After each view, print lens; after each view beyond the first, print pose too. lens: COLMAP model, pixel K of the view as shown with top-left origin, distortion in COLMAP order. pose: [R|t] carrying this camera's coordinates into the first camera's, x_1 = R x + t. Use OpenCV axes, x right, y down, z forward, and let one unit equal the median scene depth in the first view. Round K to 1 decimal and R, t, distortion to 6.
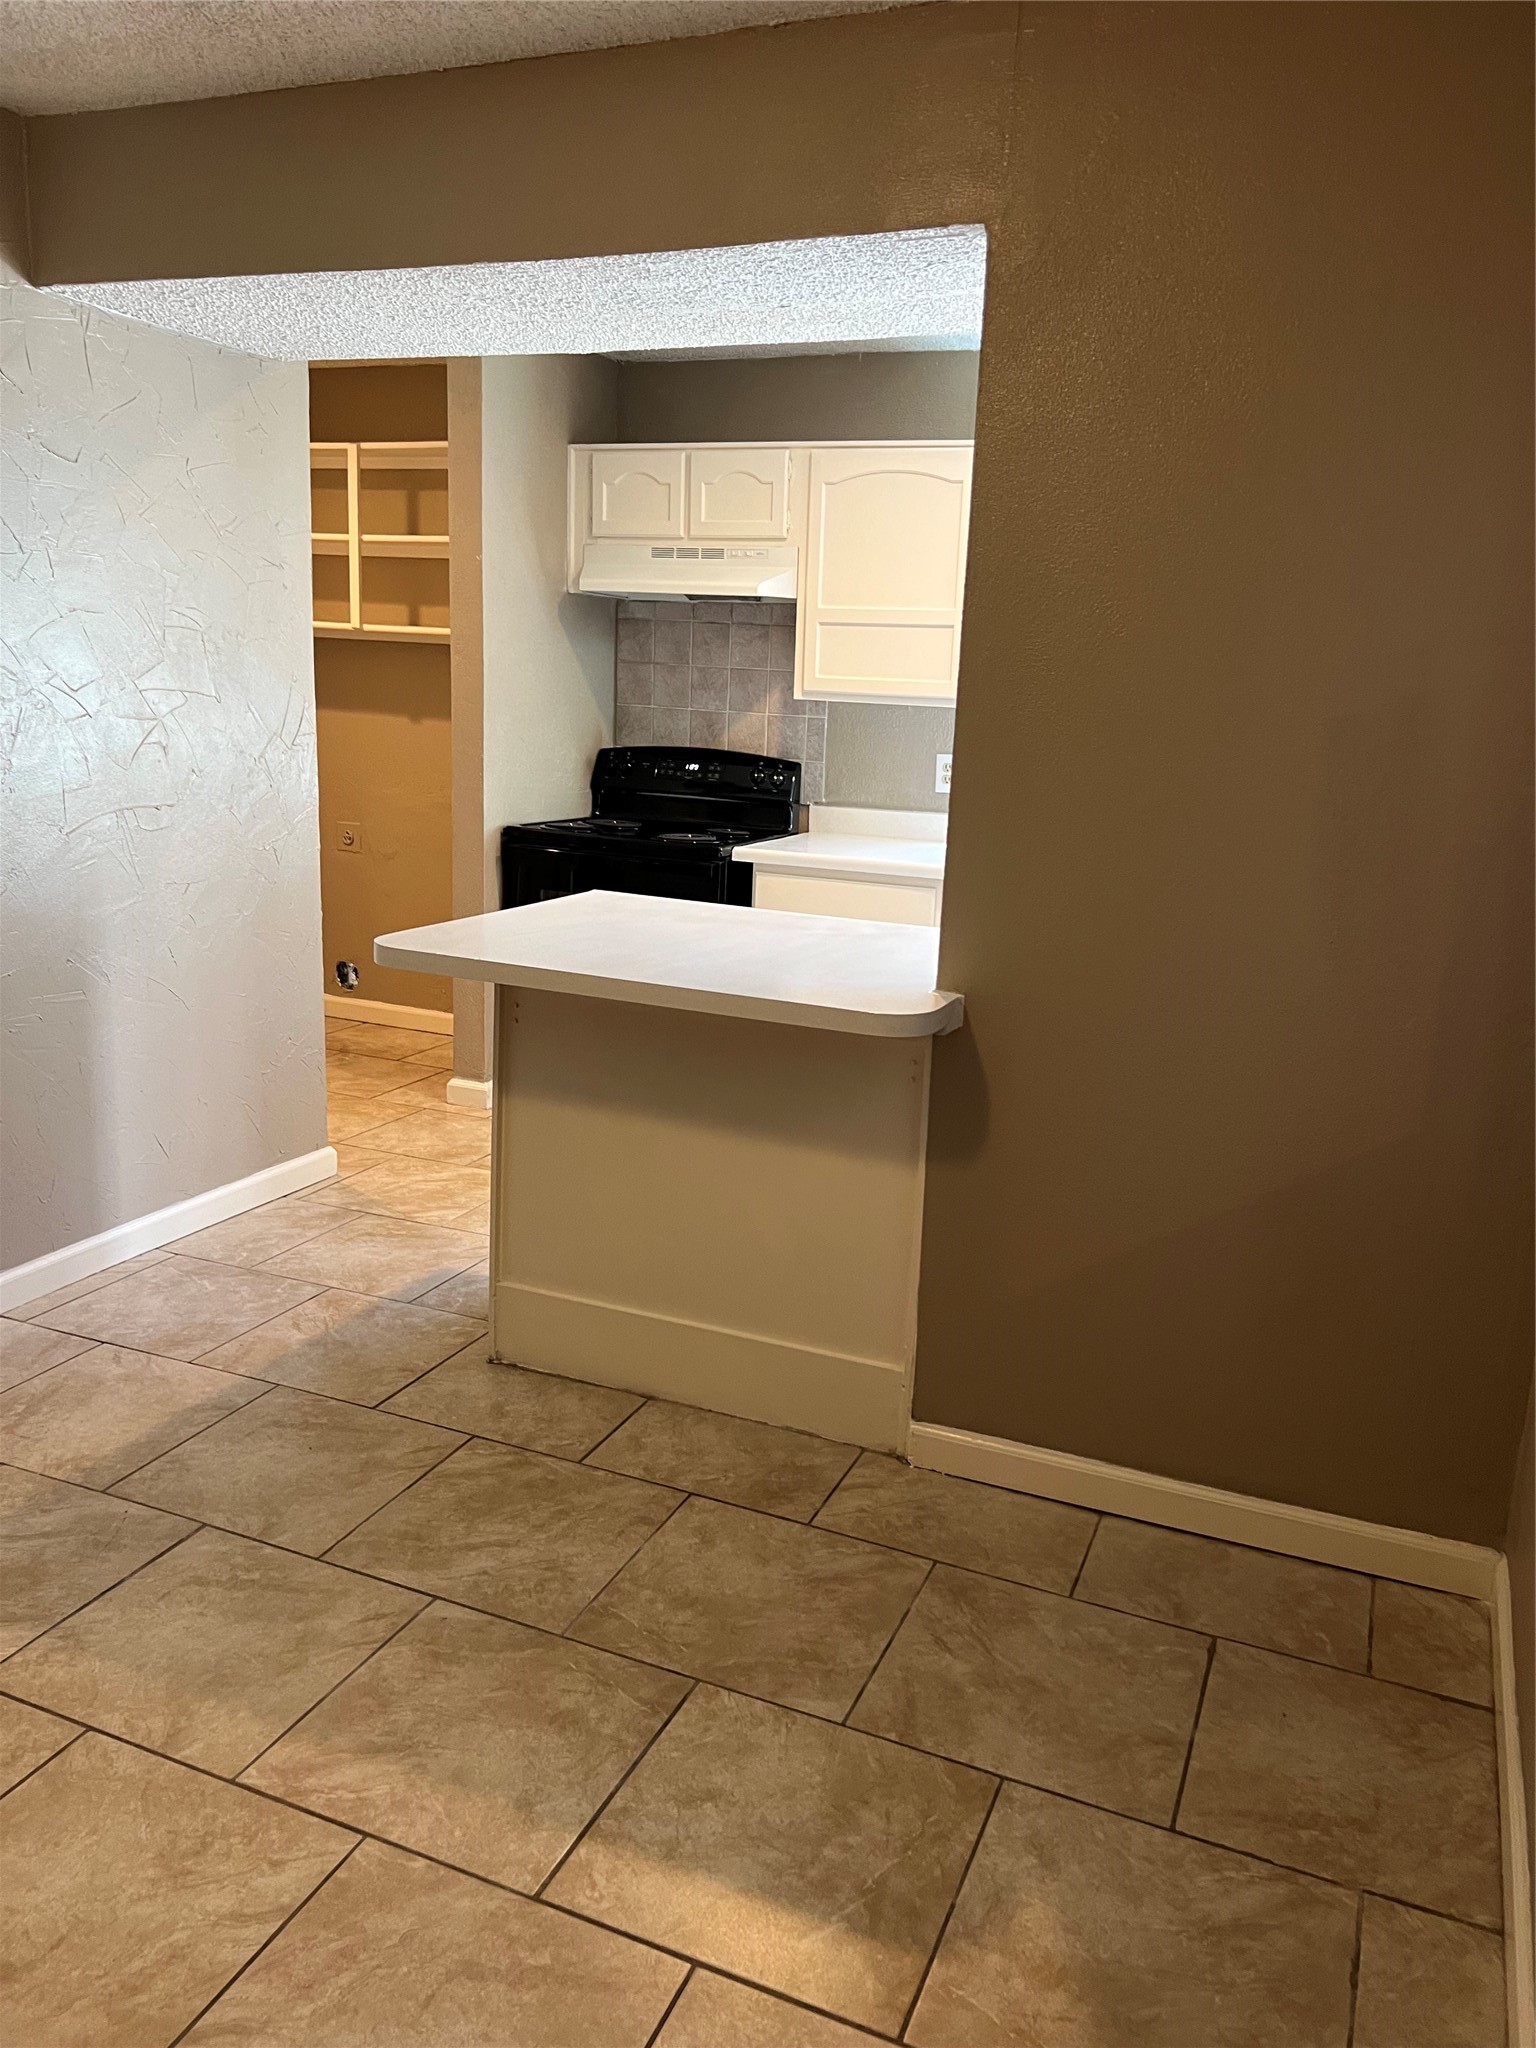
lens RADIAL K [[1539.8, 0, 767.1], [0, 1539.8, 1035.7], [0, 0, 1]] dist [0.062653, -0.070422]
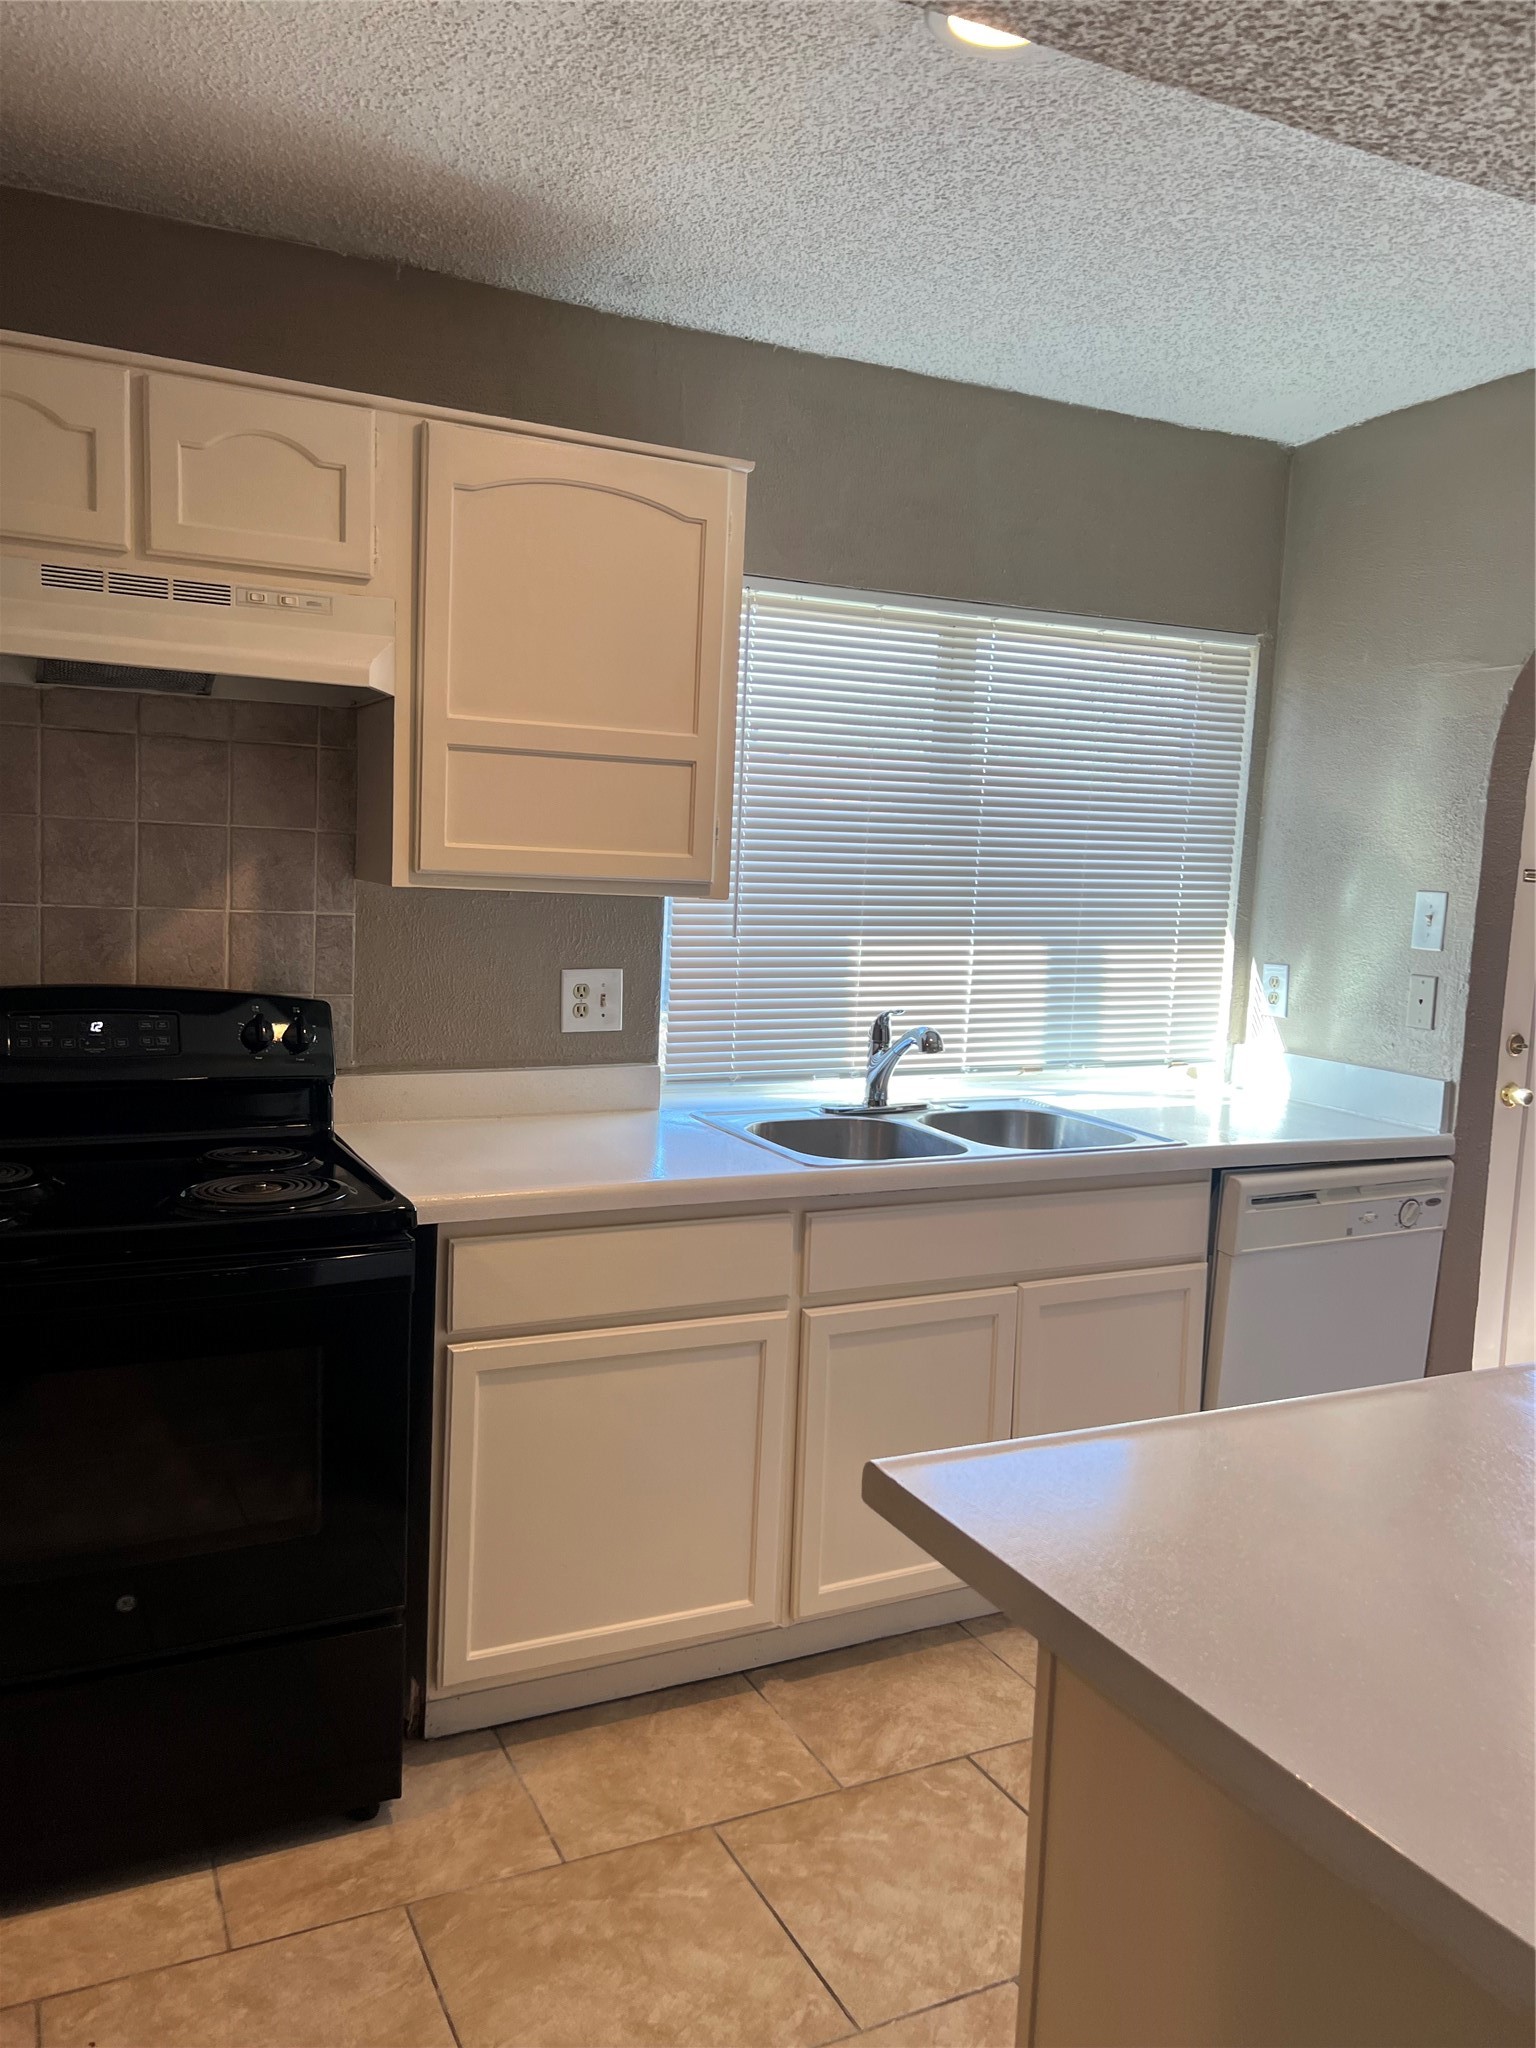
lens RADIAL K [[1539.8, 0, 767.1], [0, 1539.8, 1035.7], [0, 0, 1]] dist [0.062653, -0.070422]
pose [[0.658853, -0.105662, 0.744814, -0.278101], [0.159097, 0.987263, -0.000678, -0.143121], [-0.735256, 0.118945, 0.667271, 0.547088]]
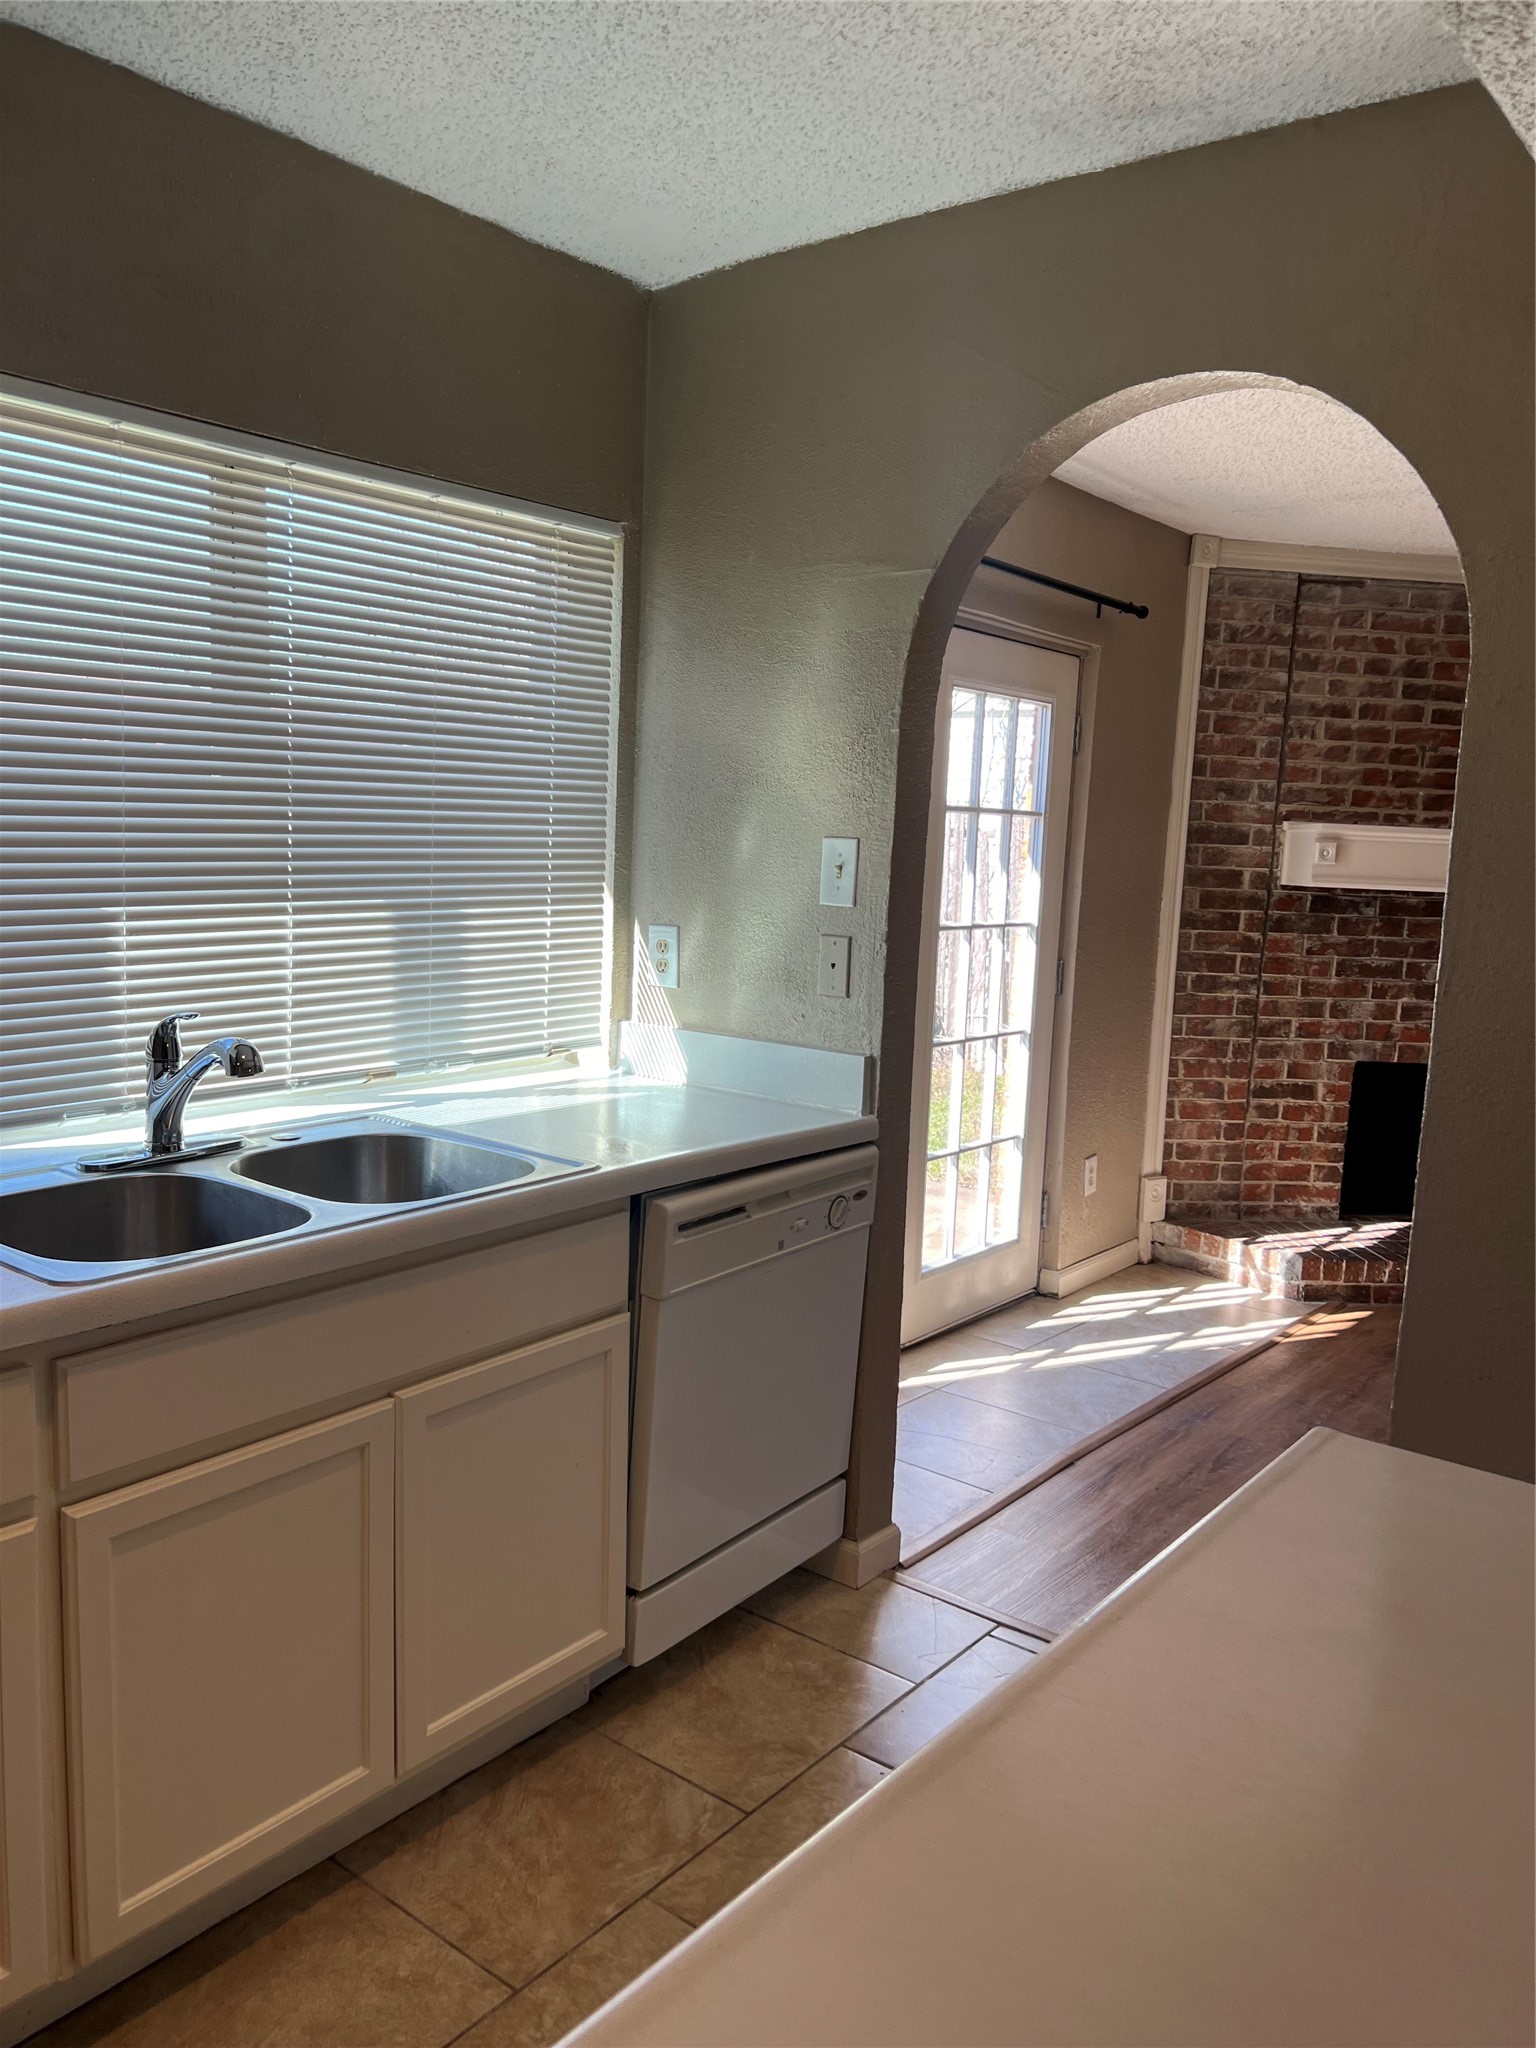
lens RADIAL K [[1539.8, 0, 767.1], [0, 1539.8, 1035.7], [0, 0, 1]] dist [0.062653, -0.070422]
pose [[0.267998, -0.164115, 0.949339, -0.157489], [0.194903, 0.974245, 0.113400, -0.156346], [-0.943499, 0.154638, 0.293082, 0.636587]]
